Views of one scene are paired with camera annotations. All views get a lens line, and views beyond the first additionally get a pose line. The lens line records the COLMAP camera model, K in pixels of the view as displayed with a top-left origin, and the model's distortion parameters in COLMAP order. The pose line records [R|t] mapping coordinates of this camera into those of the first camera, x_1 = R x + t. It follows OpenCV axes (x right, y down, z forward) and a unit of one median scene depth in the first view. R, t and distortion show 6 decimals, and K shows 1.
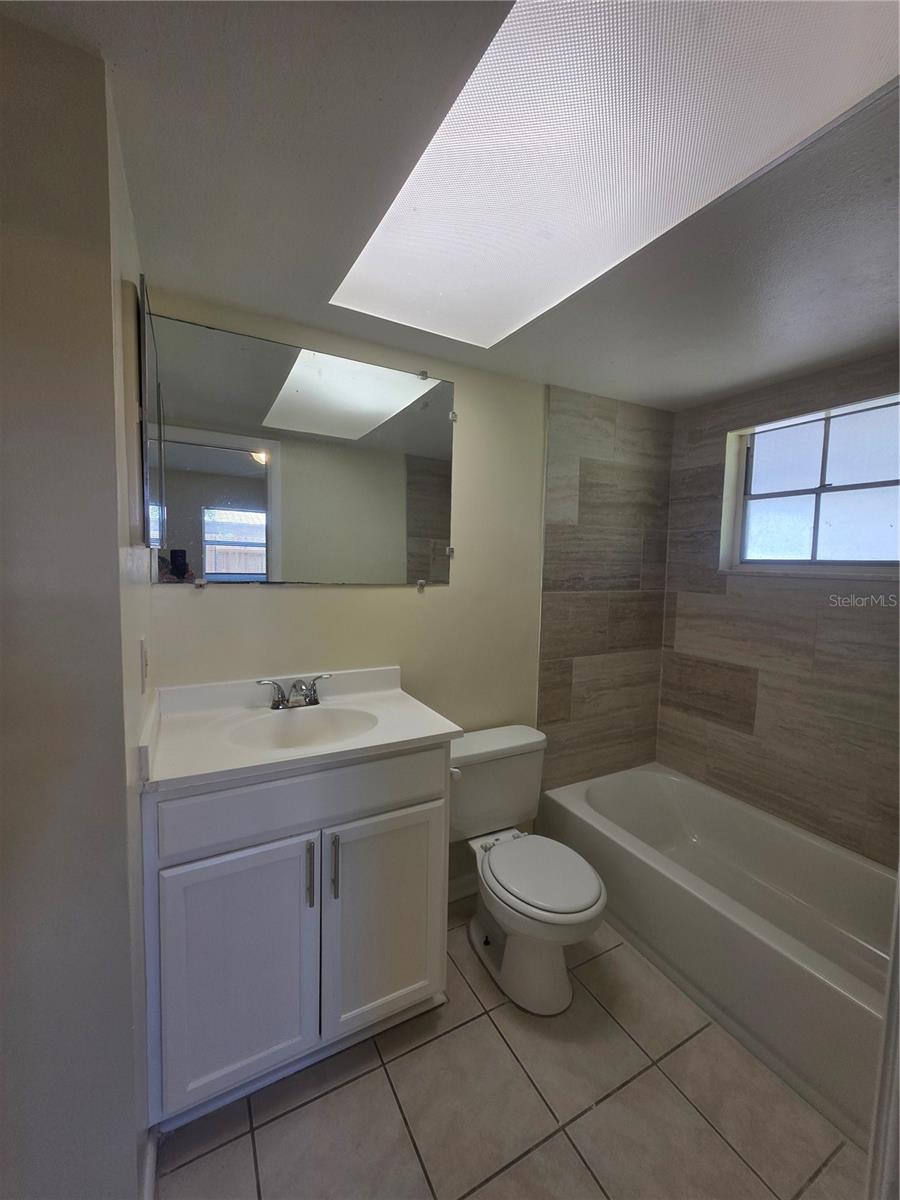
lens RADIAL K [[481.9, 0, 444.6], [0, 481.9, 595.3], [0, 0, 1]] dist [0.001152, -0.000033]
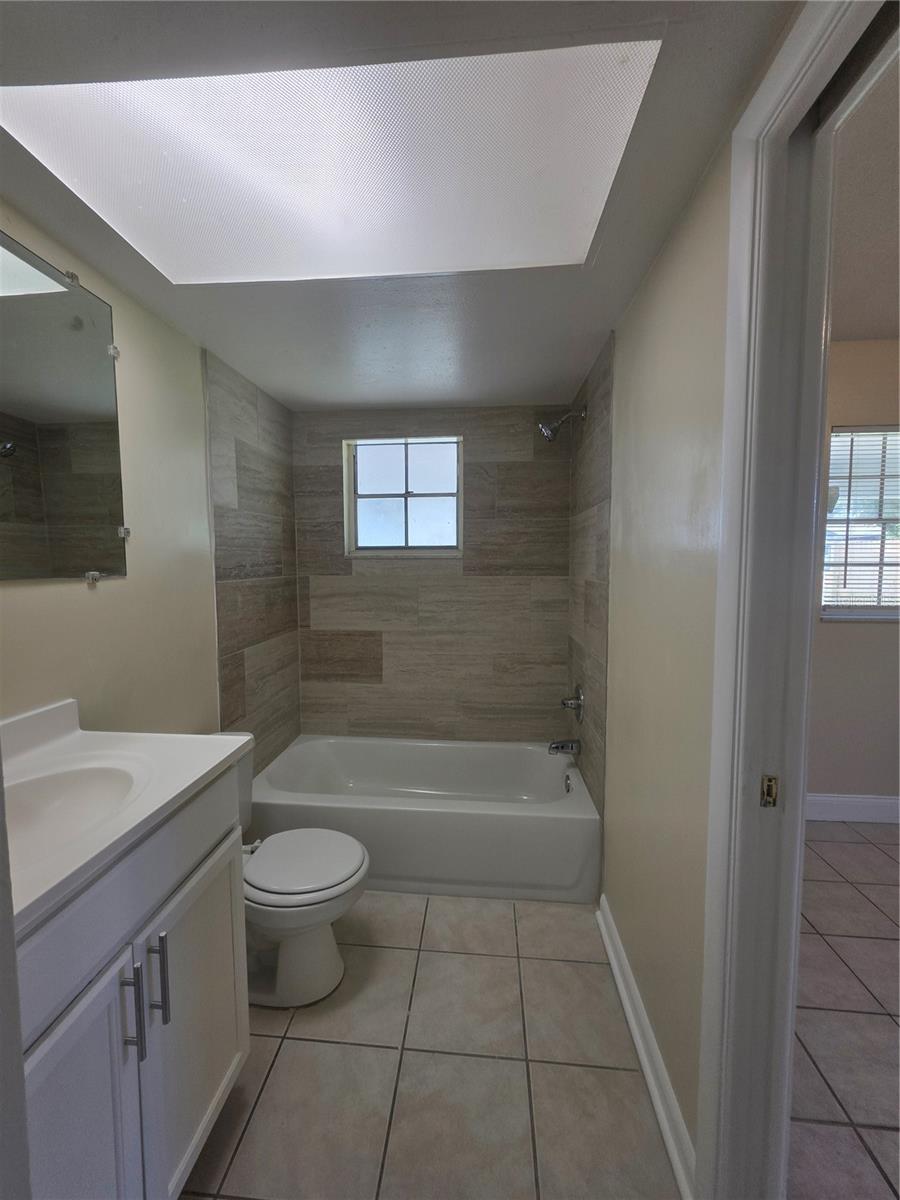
lens RADIAL K [[477.2, 0, 444.2], [0, 477.2, 594.9], [0, 0, 1]] dist [0.001306, 0.000132]
pose [[0.549936, -0.083632, 0.831009, -0.291256], [0.077170, 0.995806, 0.049148, 0.006563], [-0.831634, 0.037101, 0.554083, 0.146642]]
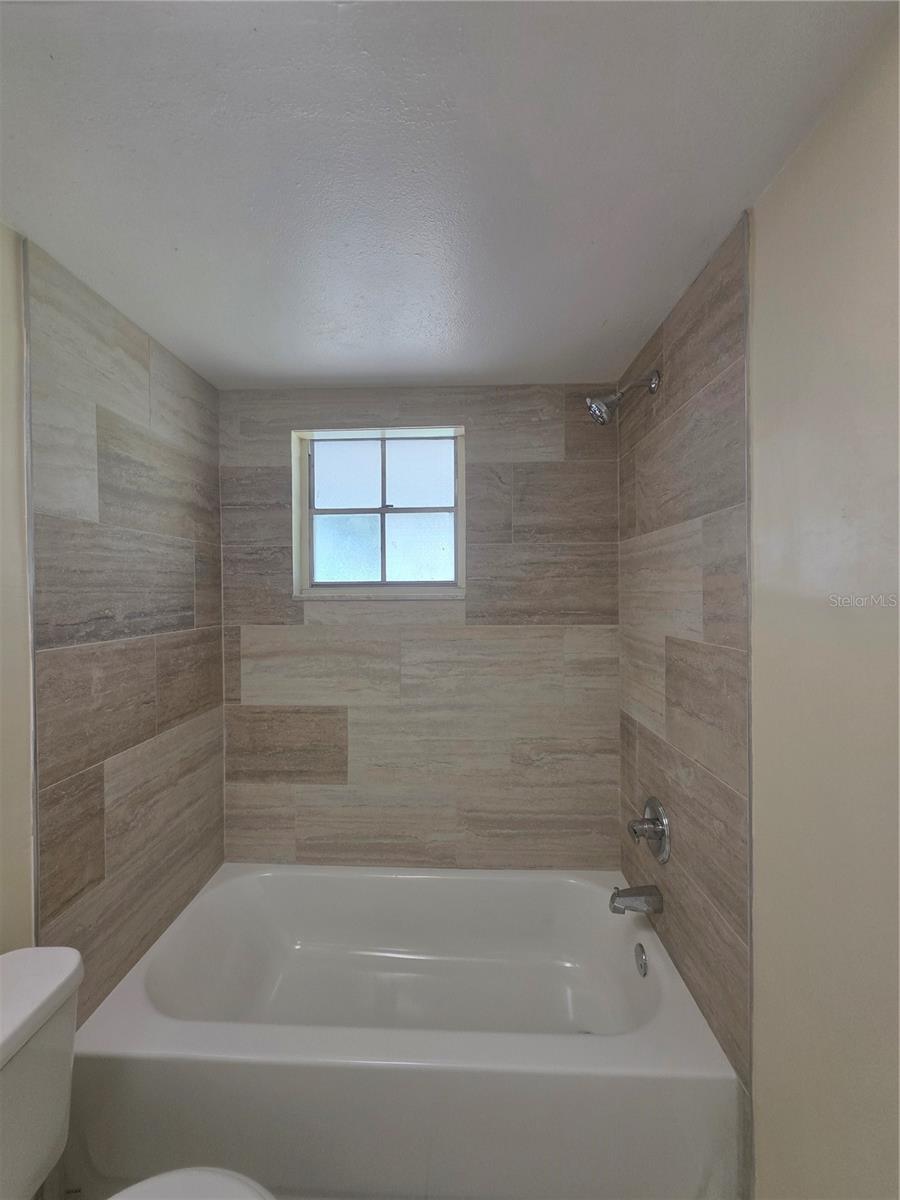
lens RADIAL K [[481.9, 0, 444.6], [0, 481.9, 595.3], [0, 0, 1]] dist [0.001152, -0.000033]
pose [[0.508389, -0.031050, 0.860568, -0.005754], [0.081857, 0.996567, -0.012401, -0.021521], [-0.857228, 0.076748, 0.509185, 0.368437]]
